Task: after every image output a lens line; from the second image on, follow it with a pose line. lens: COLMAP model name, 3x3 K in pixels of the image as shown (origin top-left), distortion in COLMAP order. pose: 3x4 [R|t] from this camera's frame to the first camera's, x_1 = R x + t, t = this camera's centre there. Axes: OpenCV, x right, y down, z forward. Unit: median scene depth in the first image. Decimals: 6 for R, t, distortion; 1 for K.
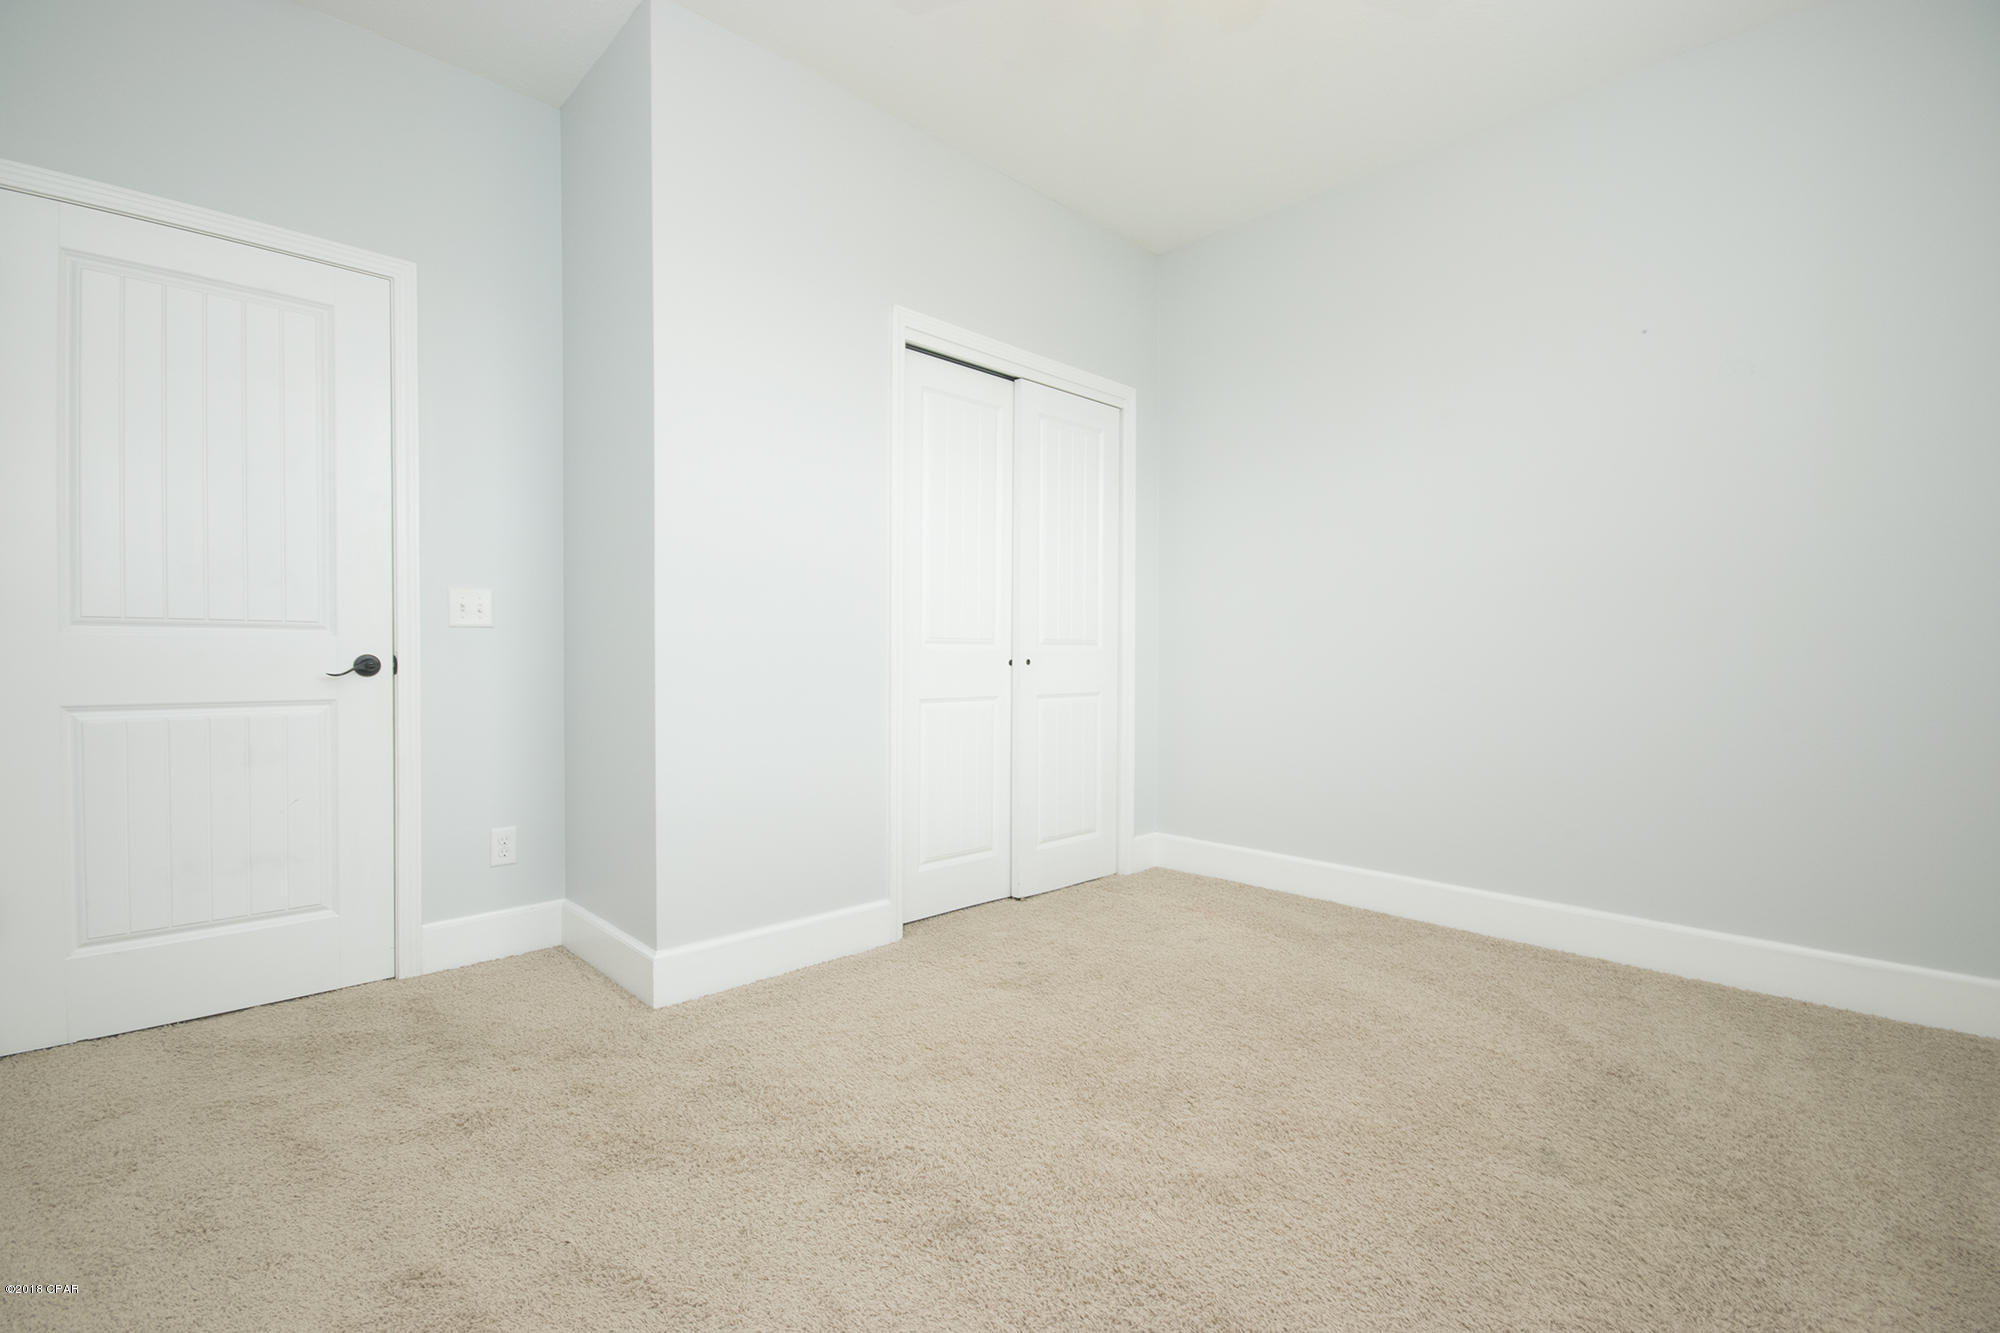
lens RADIAL K [[880.4, 0, 1024.4], [0, 880.4, 653.6], [0, 0, 1]] dist [-0.000776, -0.002465]
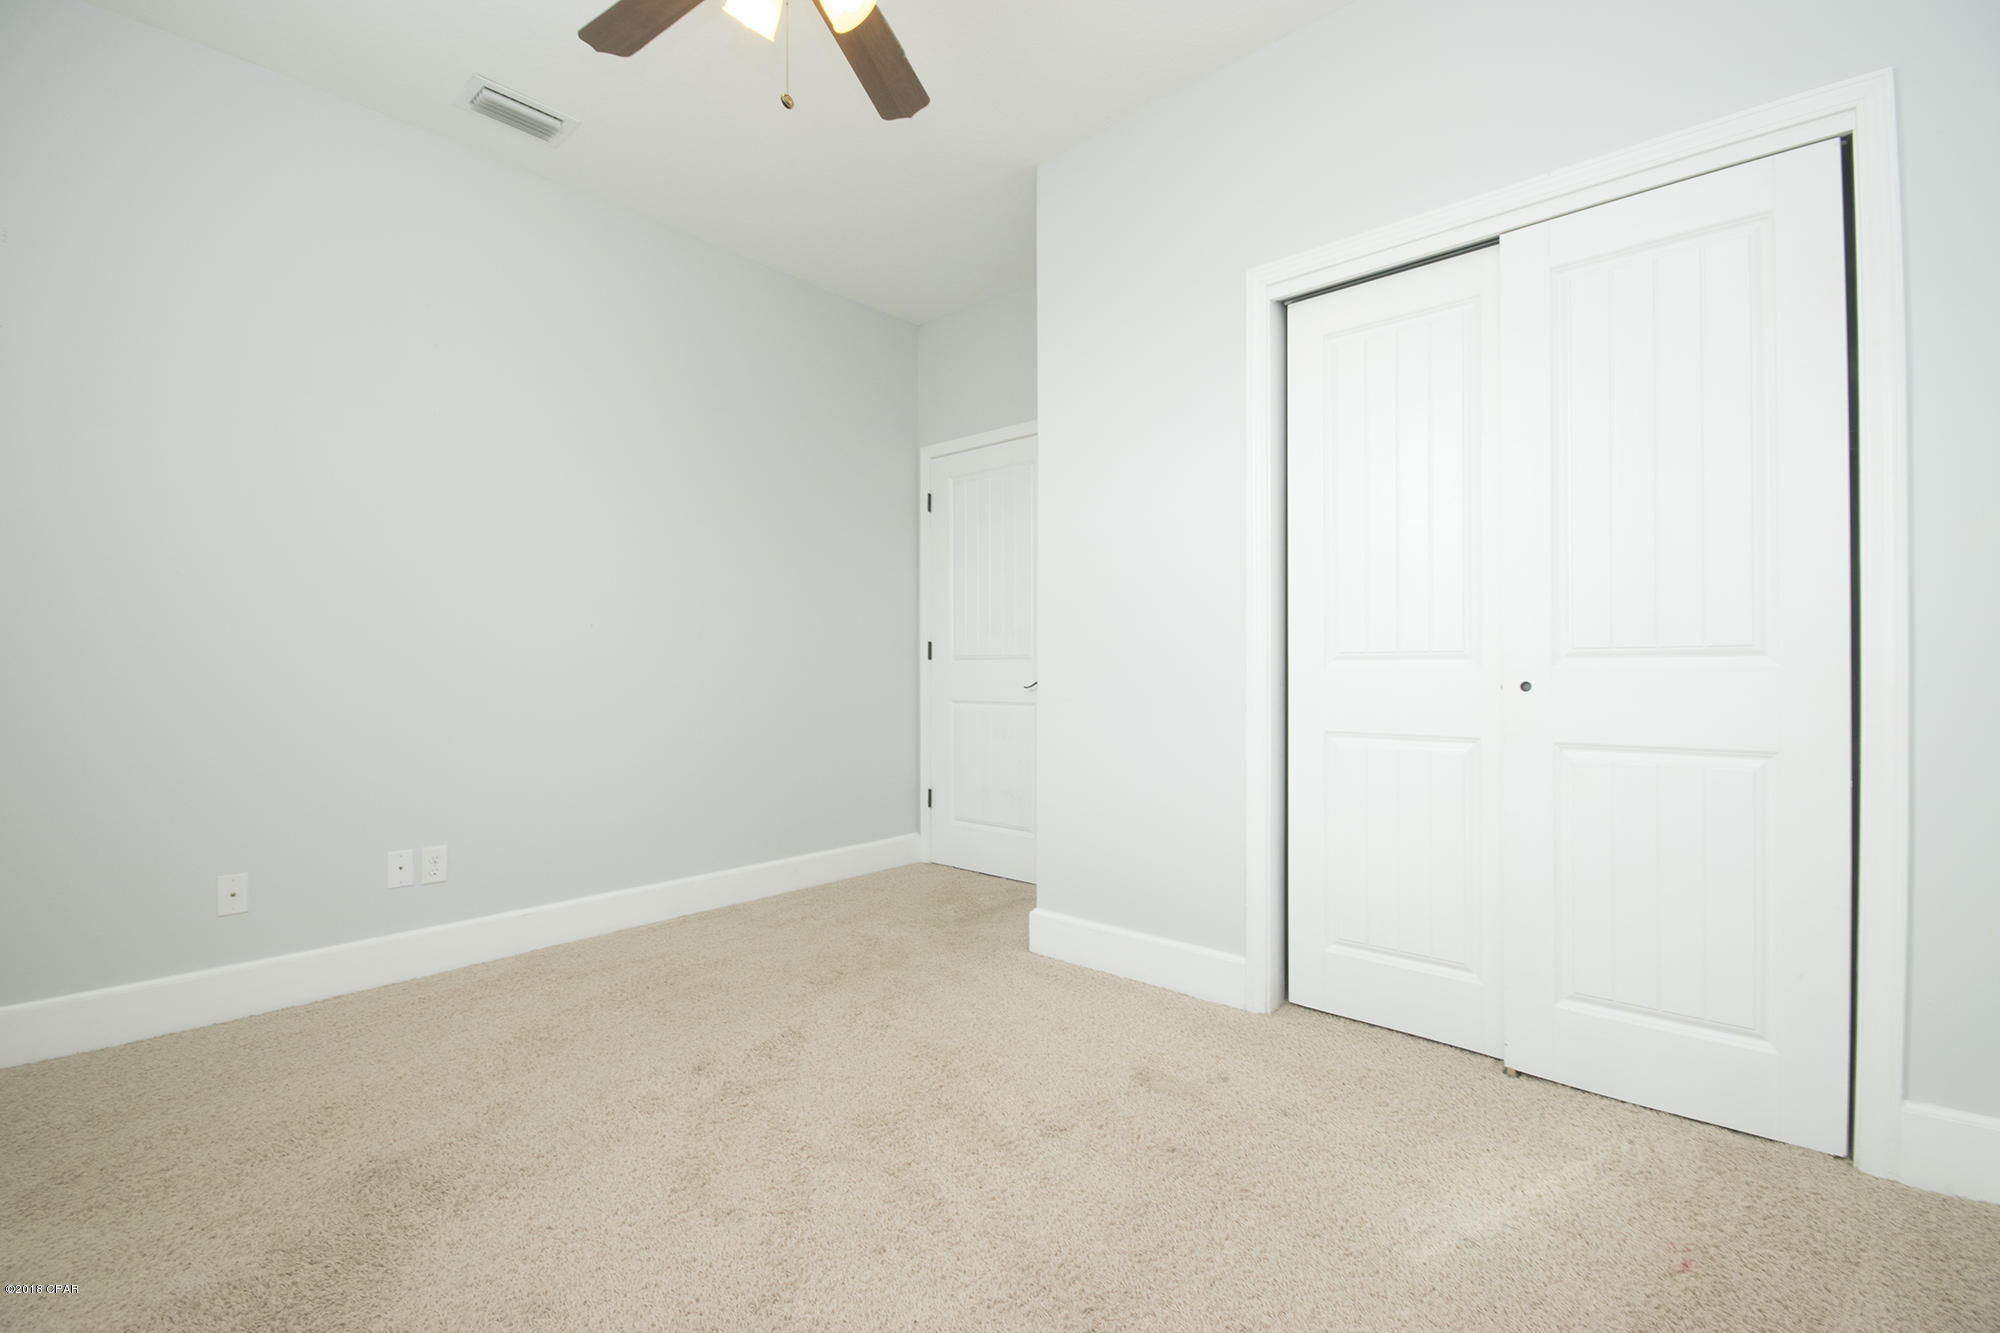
lens RADIAL K [[880.4, 0, 1002.2], [0, 880.4, 679.8], [0, 0, 1]] dist [-0.000776, -0.002465]
pose [[0.064141, 0.002380, -0.997938, 0.586461], [-0.003040, 0.999993, 0.002190, 0.003260], [0.997936, 0.002893, 0.064148, 0.596435]]
